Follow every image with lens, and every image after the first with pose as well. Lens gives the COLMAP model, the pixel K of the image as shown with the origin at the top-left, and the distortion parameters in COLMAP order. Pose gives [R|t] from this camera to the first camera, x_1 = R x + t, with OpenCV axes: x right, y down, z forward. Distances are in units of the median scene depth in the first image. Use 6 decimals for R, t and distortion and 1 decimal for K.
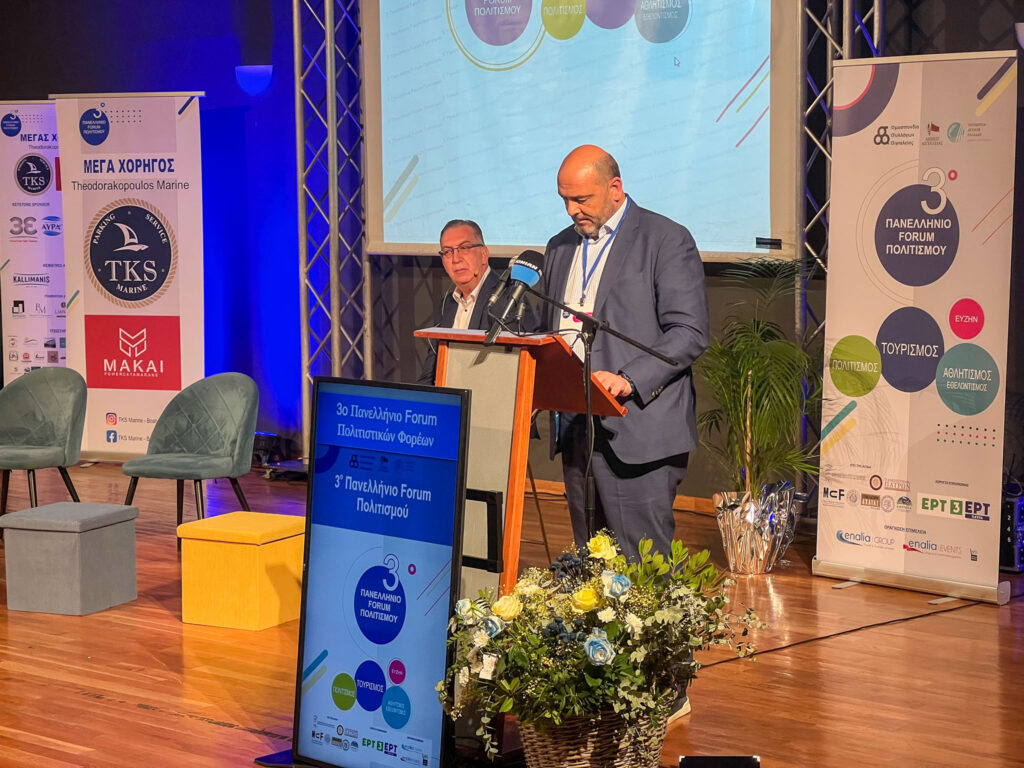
lens RADIAL K [[2289.2, 0, 512.3], [0, 2289.2, 385.6], [0, 0, 1]] dist [0.261737, 0.000000]
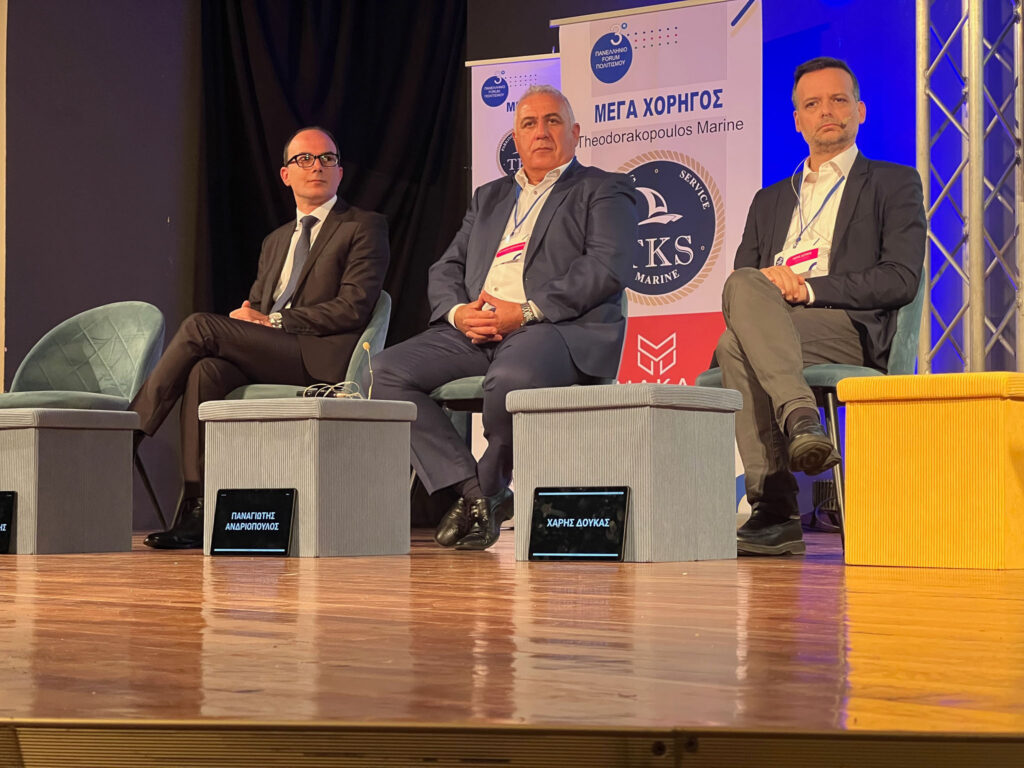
lens RADIAL K [[2289.2, 0, 511.6], [0, 2289.2, 381.1], [0, 0, 1]] dist [0.261737, 0.000000]
pose [[0.983549, 0.000331, -0.180643, -0.087452], [-0.026754, 0.989237, -0.143857, 0.096336], [0.178651, 0.146323, 0.972971, 0.337231]]
